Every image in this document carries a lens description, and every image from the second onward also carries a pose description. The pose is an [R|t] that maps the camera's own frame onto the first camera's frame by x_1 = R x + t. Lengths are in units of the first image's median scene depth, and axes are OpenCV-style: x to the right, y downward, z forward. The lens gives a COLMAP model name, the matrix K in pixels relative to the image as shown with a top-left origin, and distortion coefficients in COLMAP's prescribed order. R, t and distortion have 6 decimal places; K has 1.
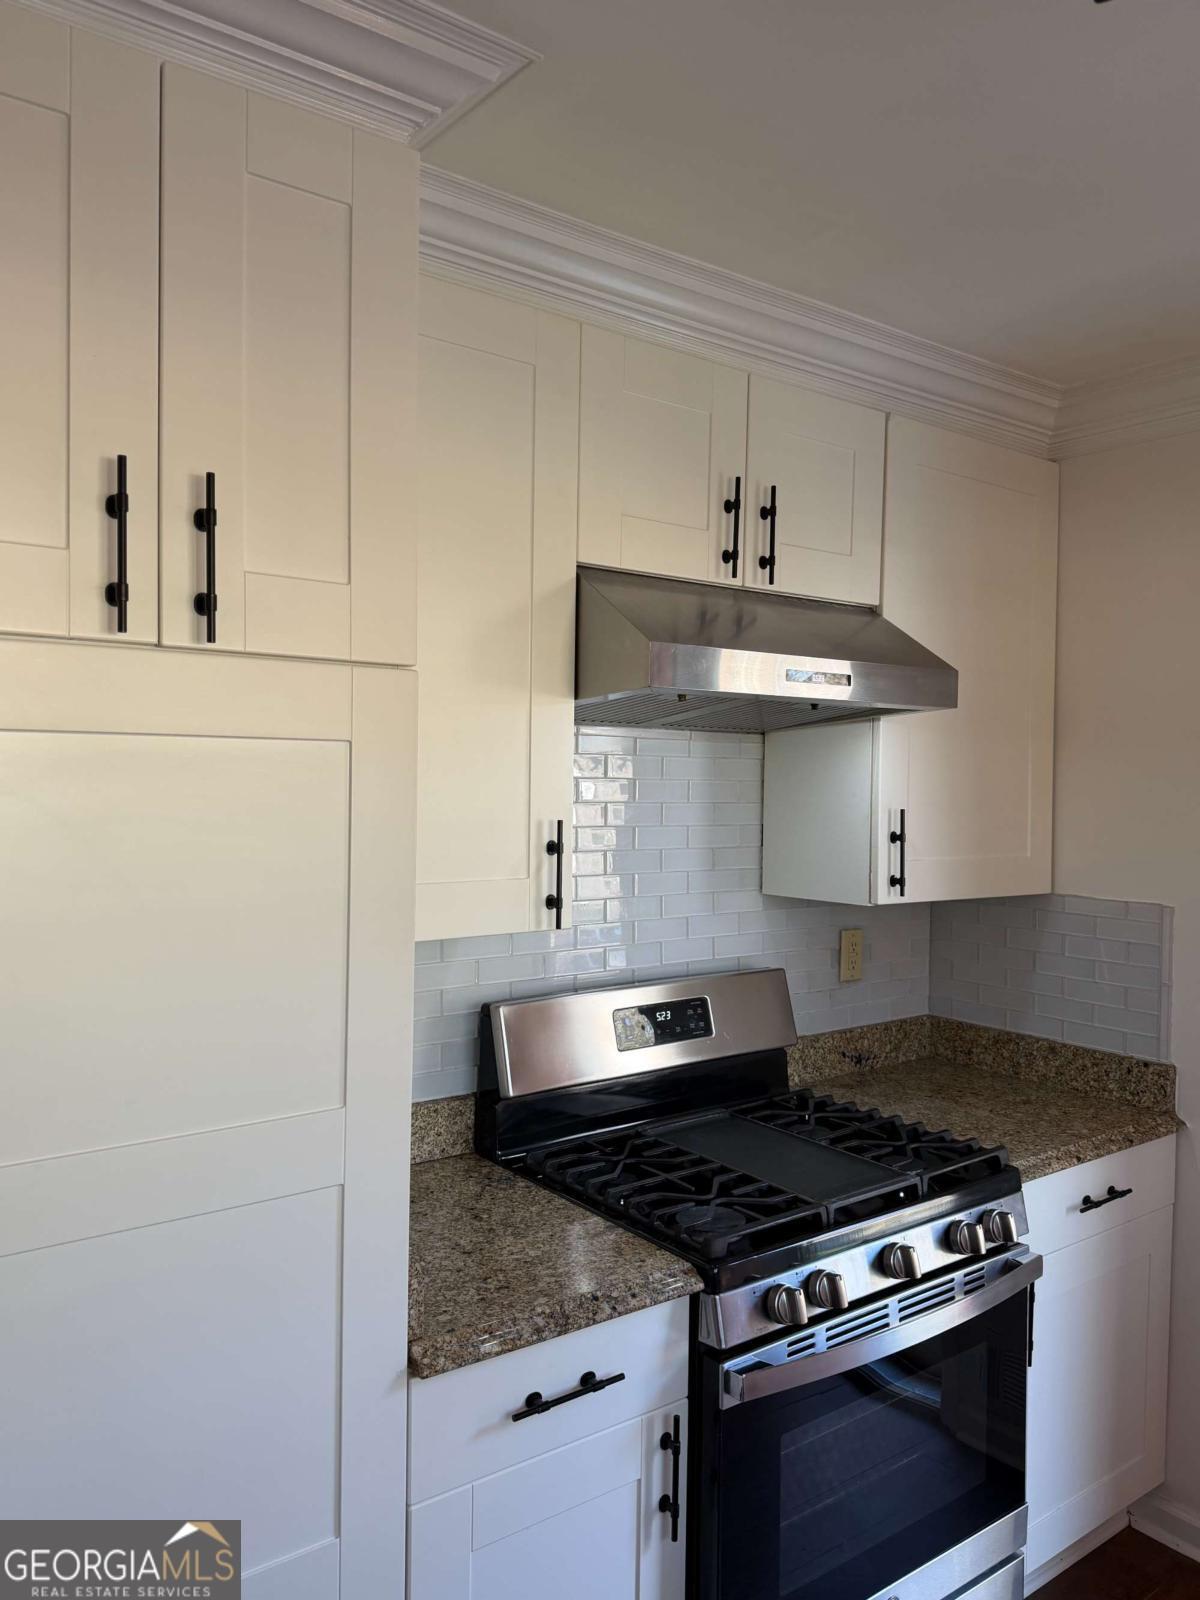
lens RADIAL K [[1194.4, 0, 600.0], [0, 1194.4, 800.0], [0, 0, 1]] dist [0.145393, -0.278240]
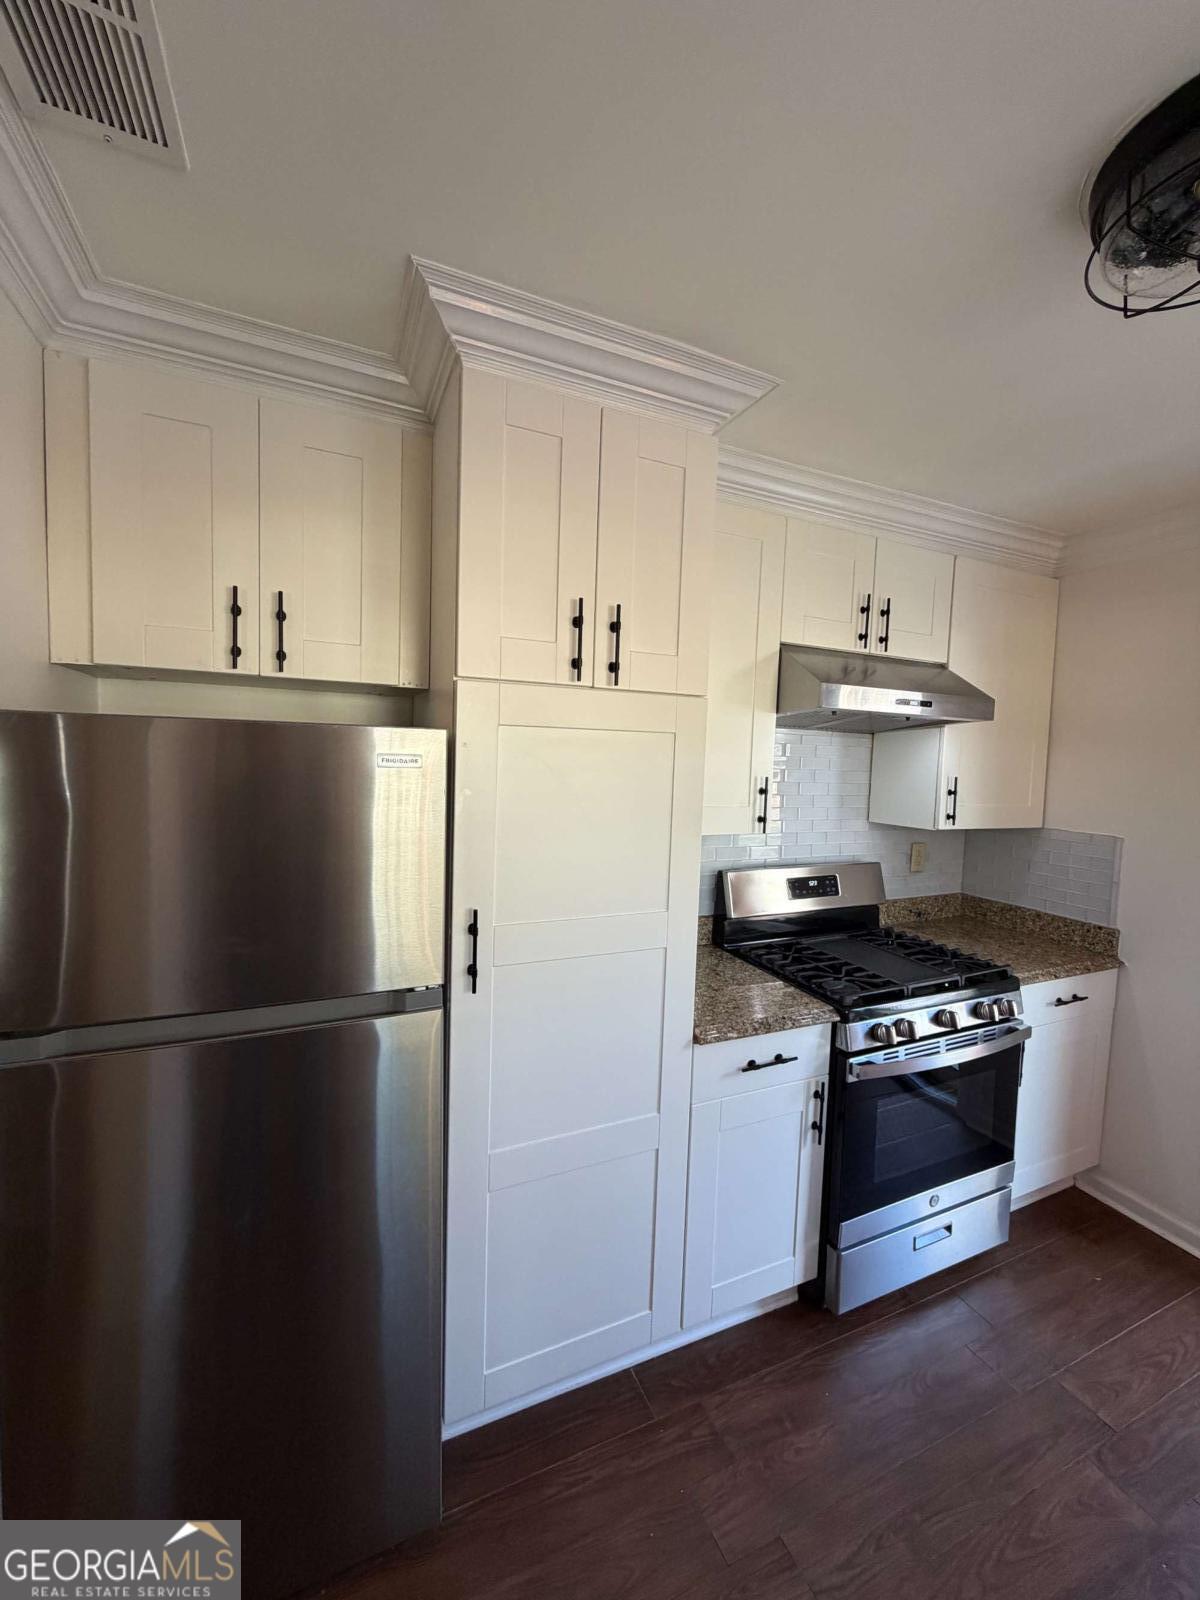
lens RADIAL K [[639.4, 0, 603.5], [0, 639.4, 791.0], [0, 0, 1]] dist [0.001908, 0.000361]
pose [[0.974075, 0.032476, -0.223884, -0.051900], [-0.024793, 0.999006, 0.037044, 0.006905], [0.224864, -0.030533, 0.973912, -0.052998]]
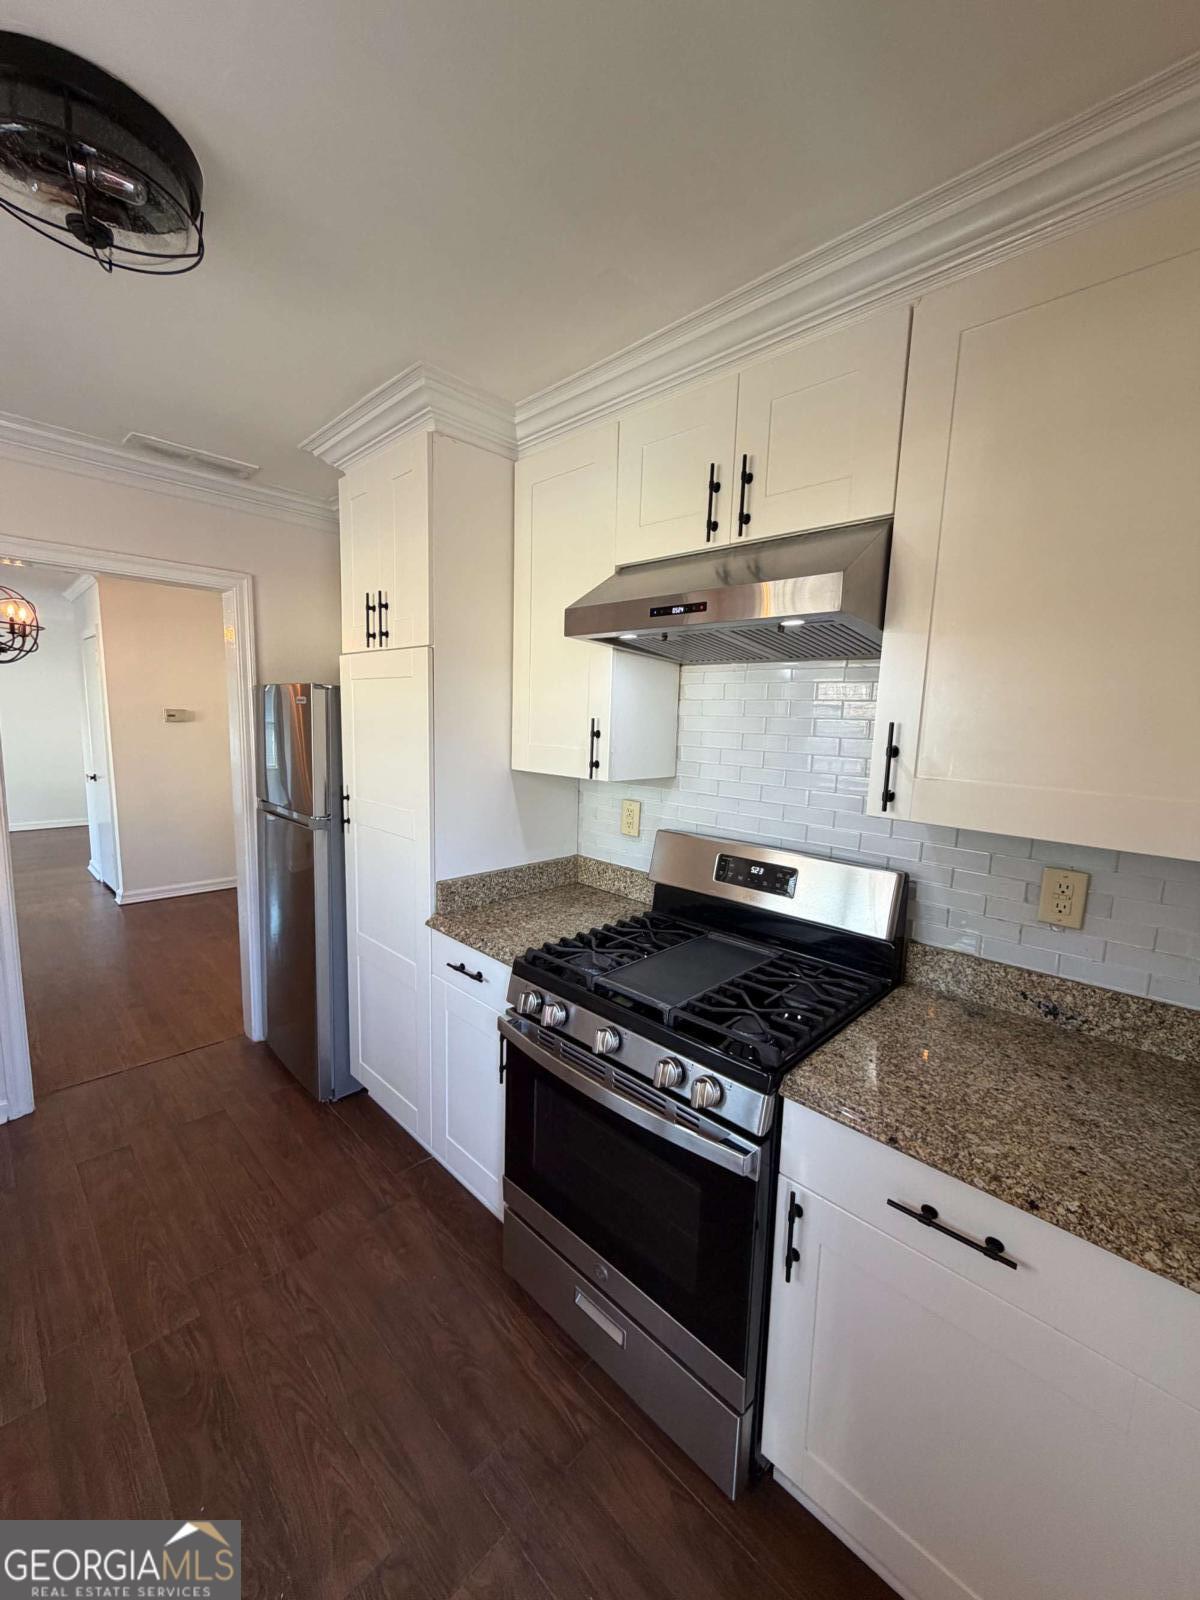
lens RADIAL K [[632.5, 0, 602.7], [0, 632.5, 793.9], [0, 0, 1]] dist [-0.006956, 0.000532]
pose [[0.147797, 0.105155, -0.983412, 0.808783], [-0.052274, 0.993772, 0.098406, 0.031355], [0.987635, 0.036863, 0.152373, 0.777118]]
